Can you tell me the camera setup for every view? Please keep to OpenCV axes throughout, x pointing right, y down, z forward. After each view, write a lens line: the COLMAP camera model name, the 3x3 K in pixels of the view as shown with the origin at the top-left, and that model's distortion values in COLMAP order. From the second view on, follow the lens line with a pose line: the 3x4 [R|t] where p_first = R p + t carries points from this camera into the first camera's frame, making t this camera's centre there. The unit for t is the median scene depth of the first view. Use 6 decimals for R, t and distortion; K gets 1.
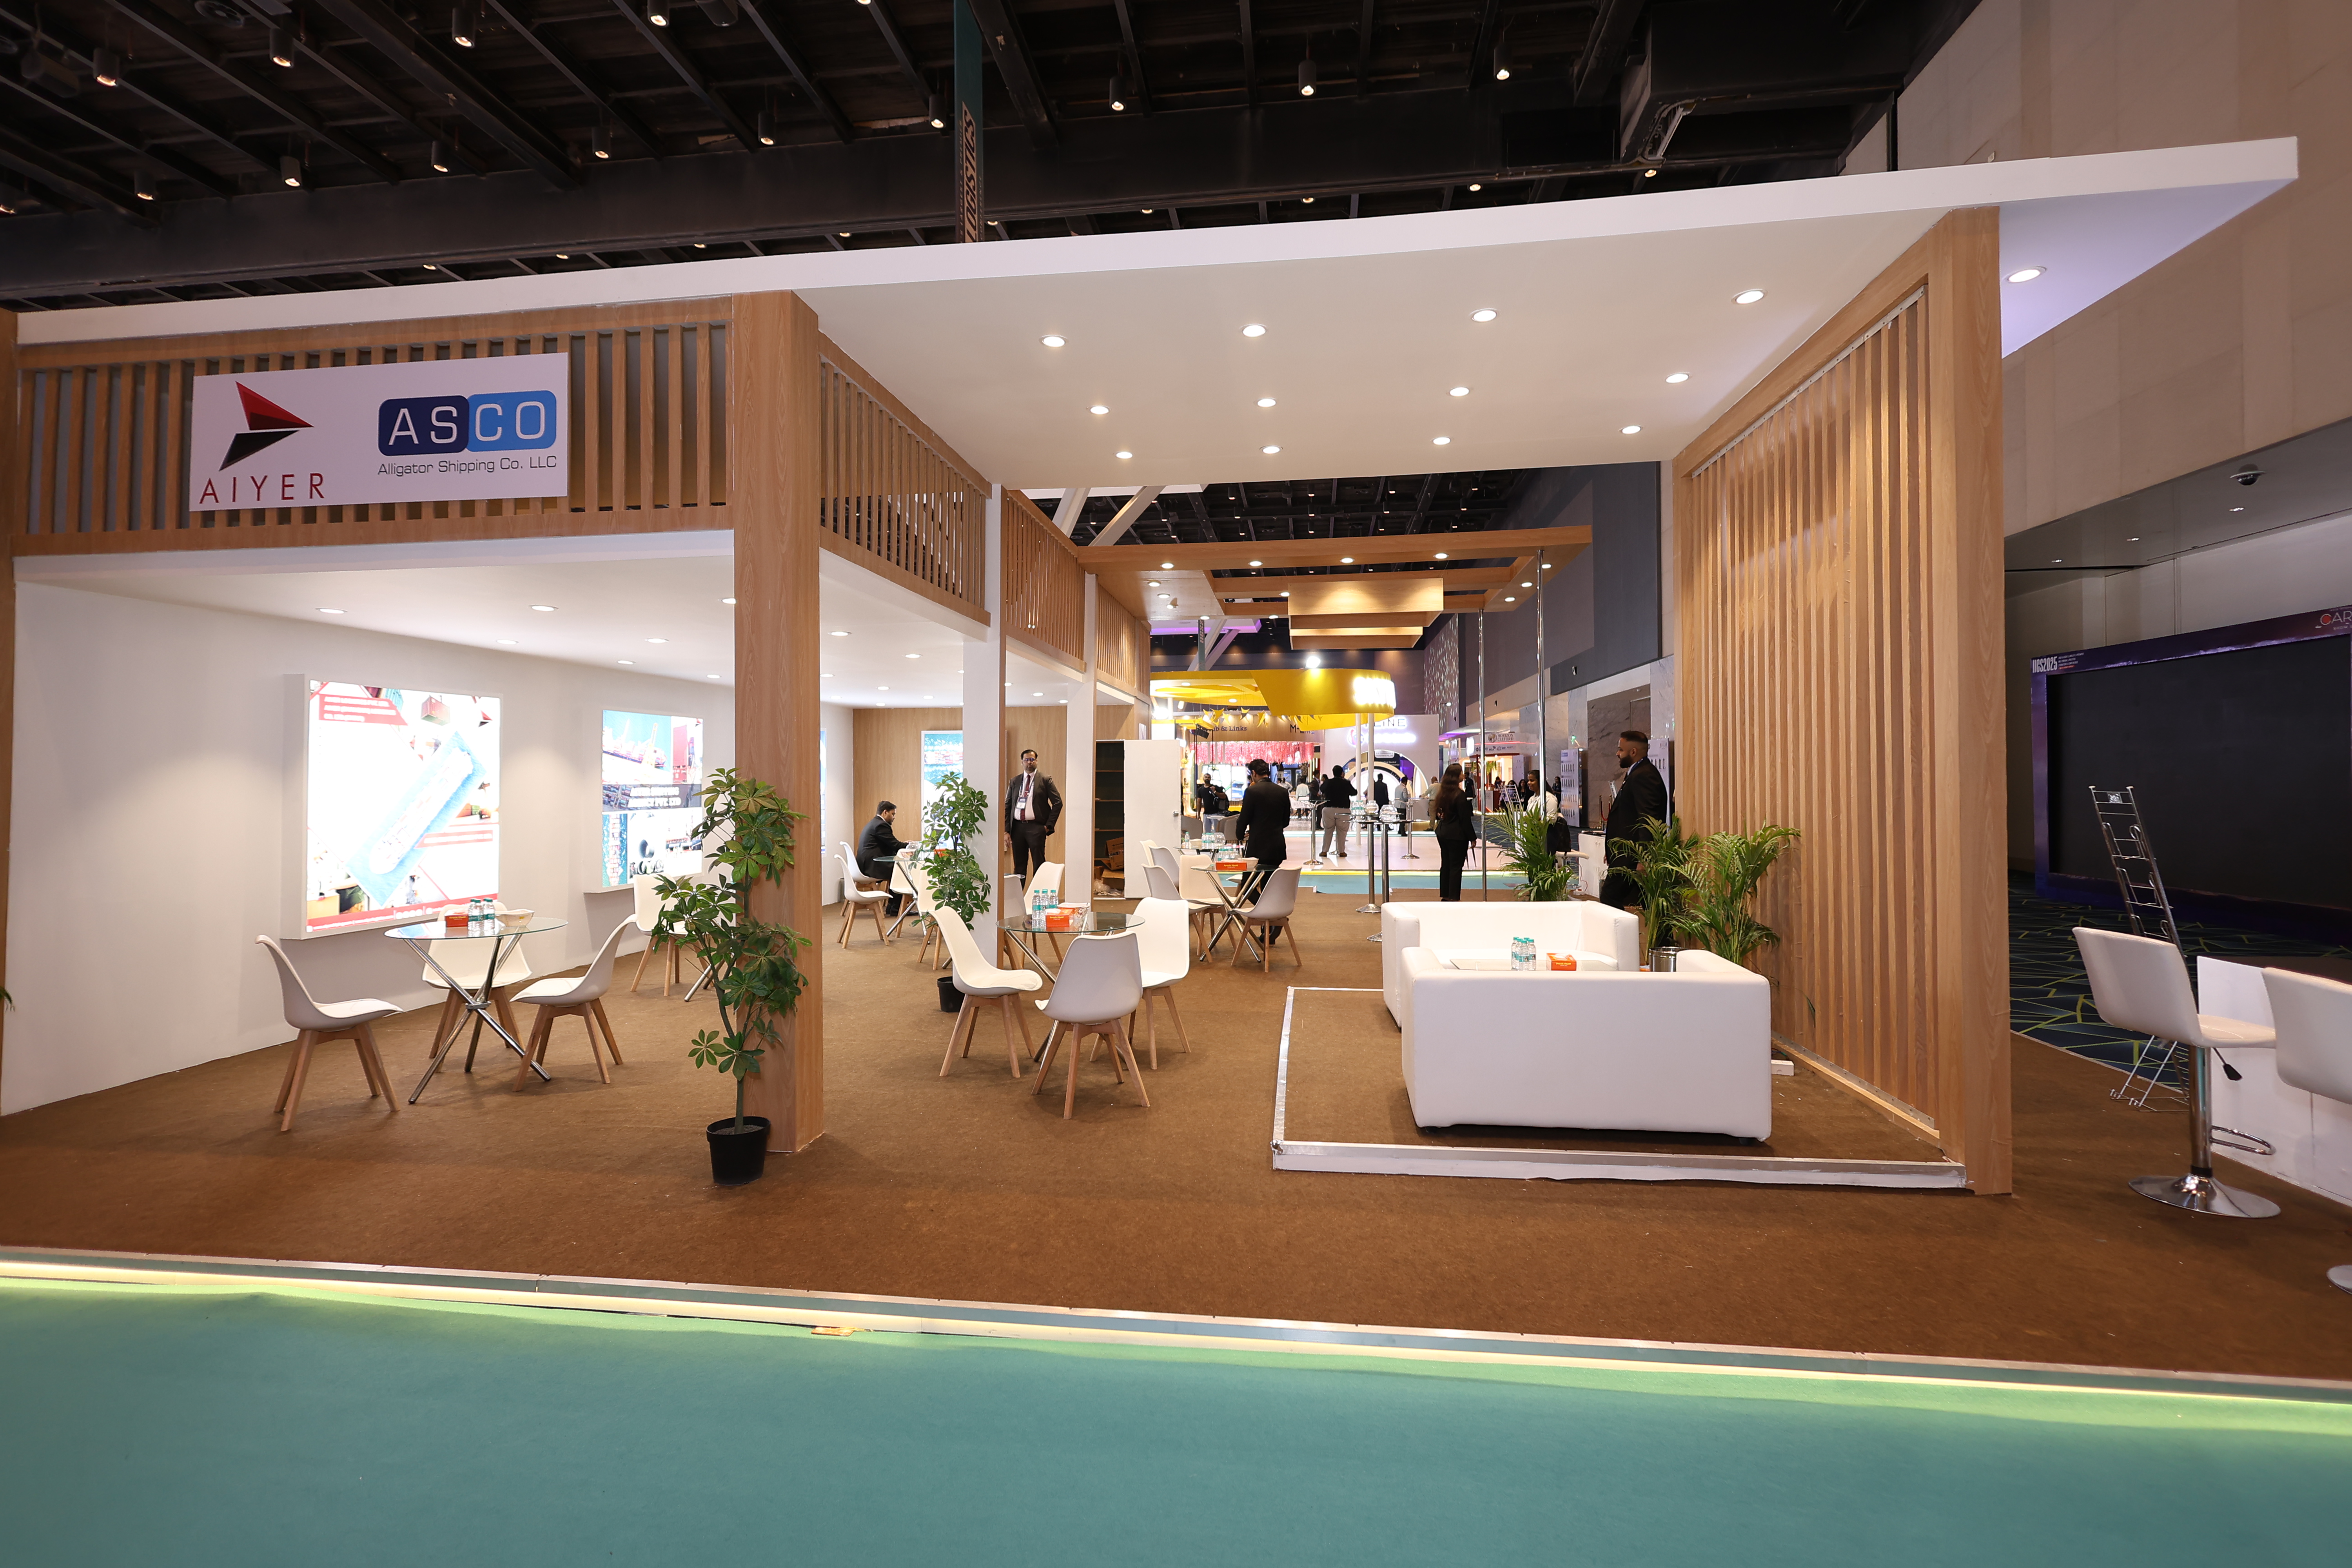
lens RADIAL K [[1058.4, 0, 1176.0], [0, 1058.4, 784.0], [0, 0, 1]] dist [-0.002441, -0.000101]
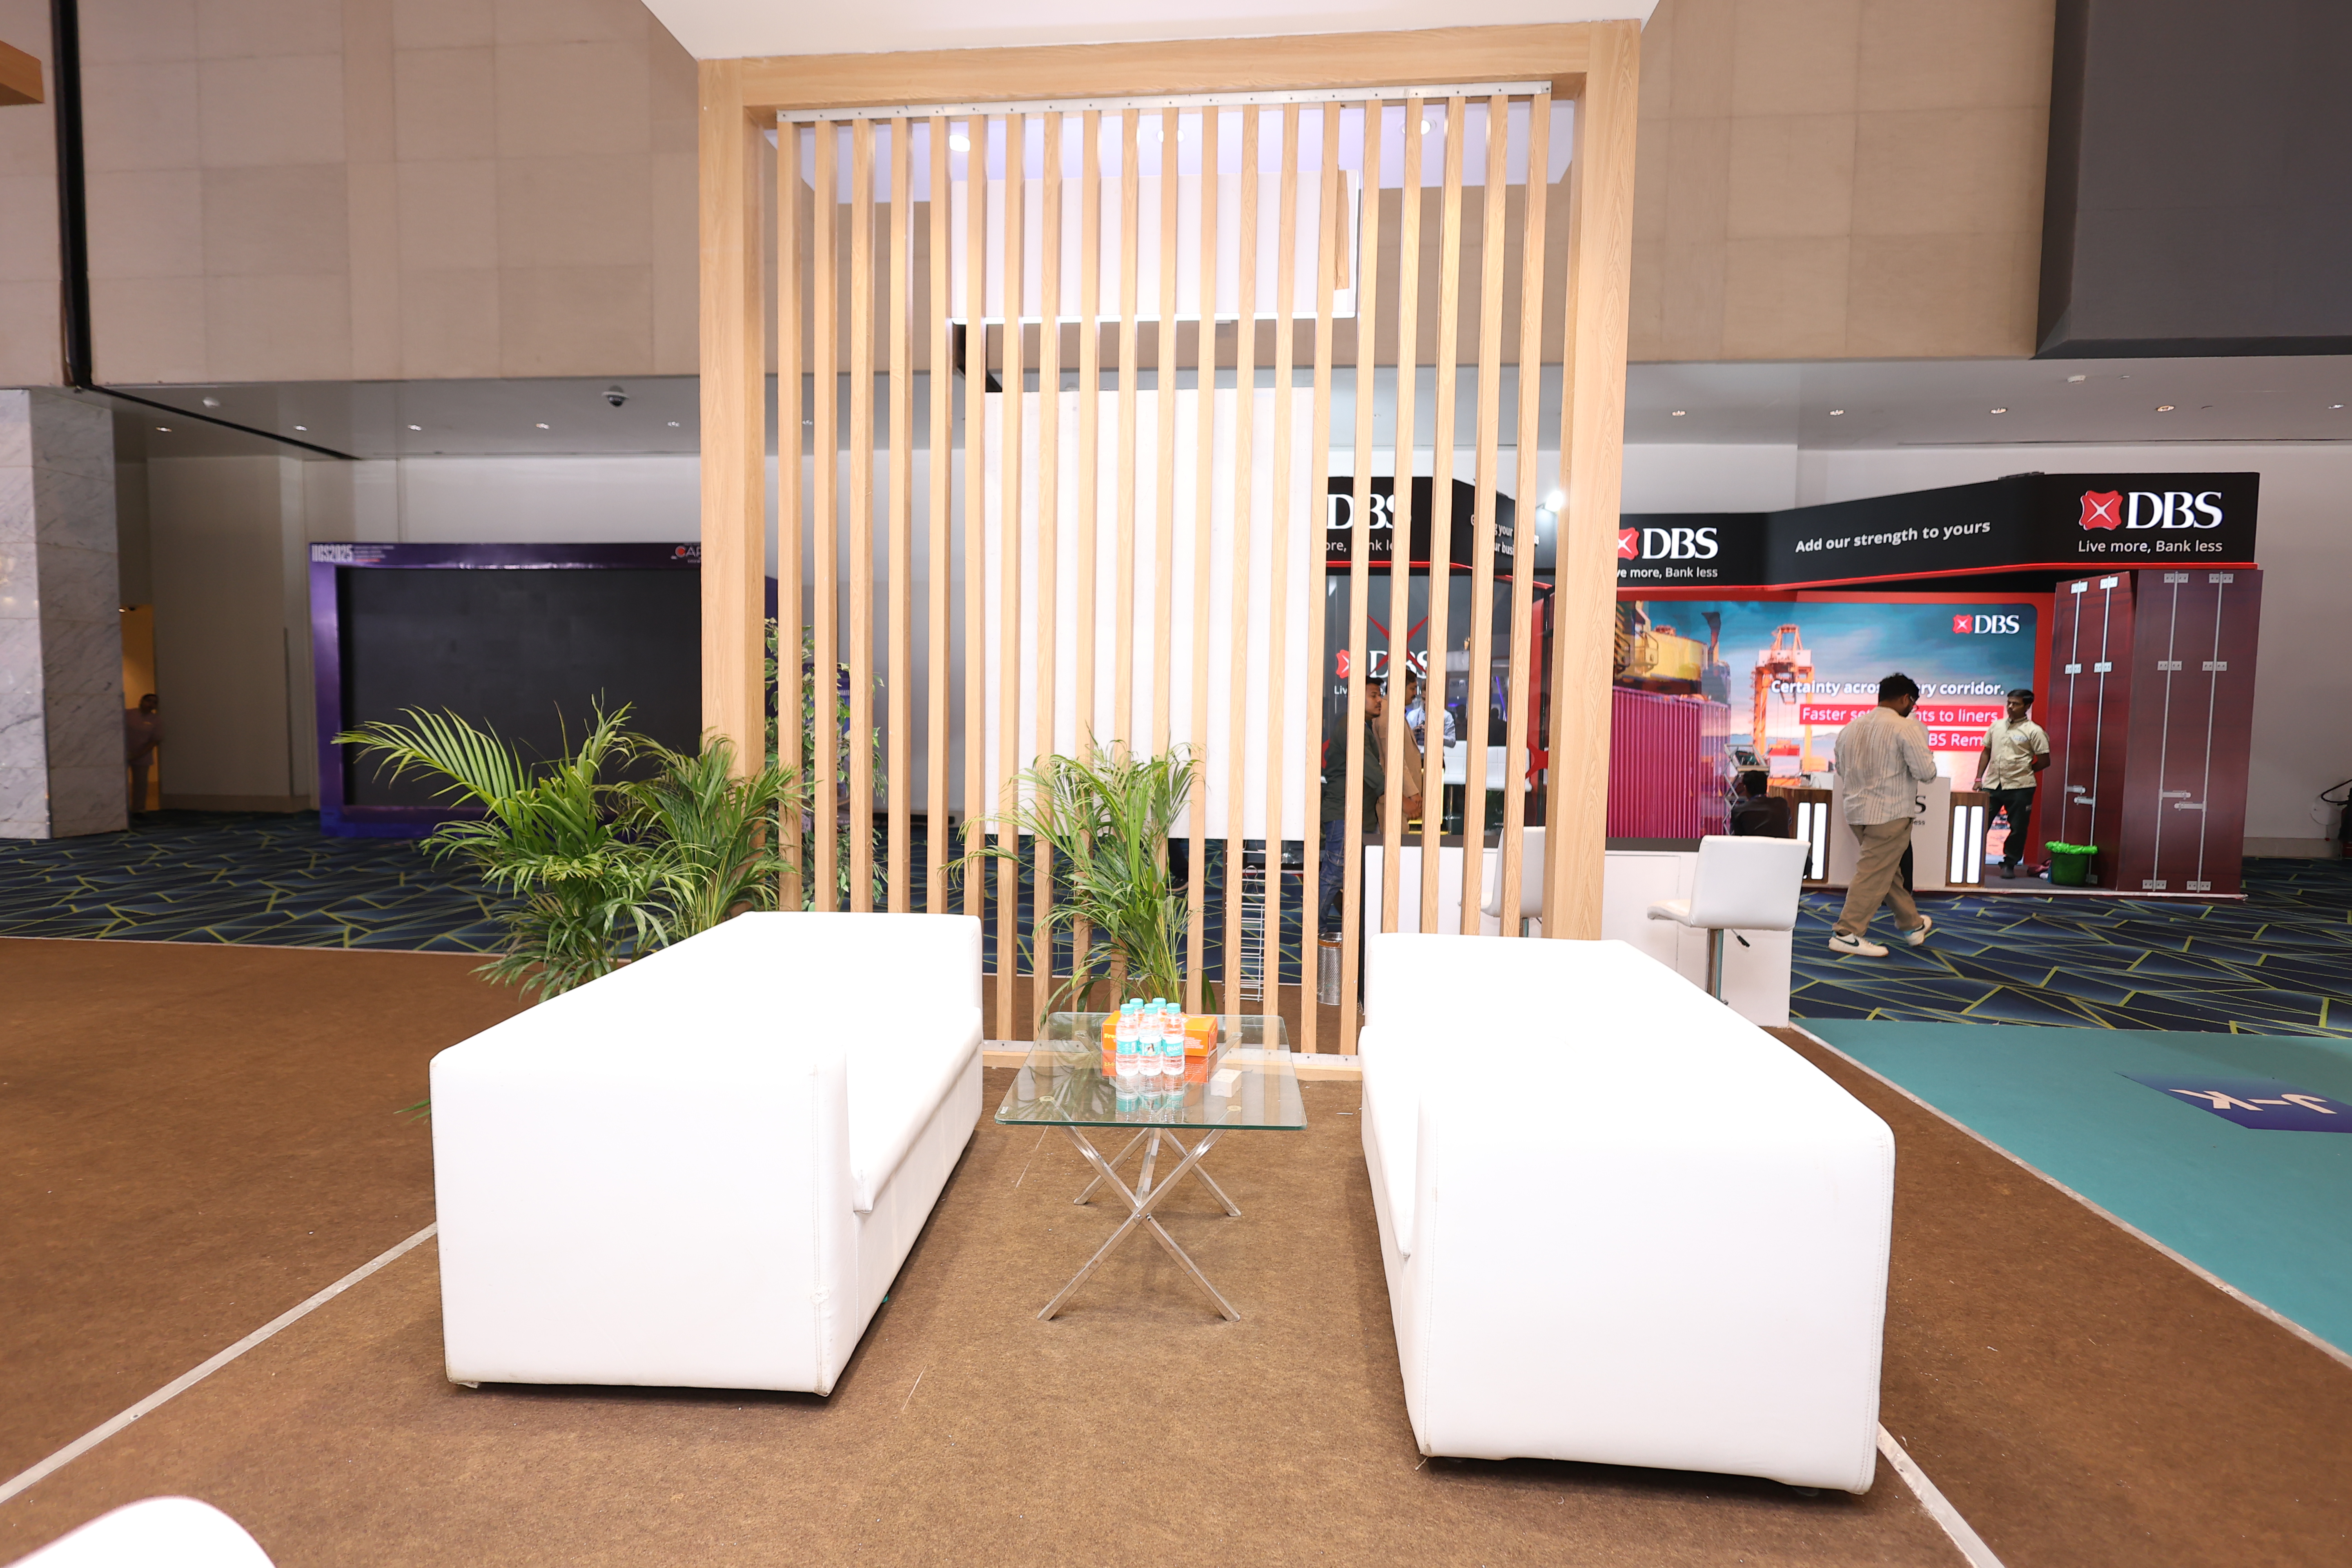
lens RADIAL K [[1078.6, 0, 1165.6], [0, 1078.6, 790.6], [0, 0, 1]] dist [-0.001223, 0.000084]
pose [[-0.028159, -0.066028, 0.997420, -0.045664], [-0.009282, 0.997790, 0.065790, 0.009984], [-0.999560, -0.007406, -0.028710, 0.378832]]
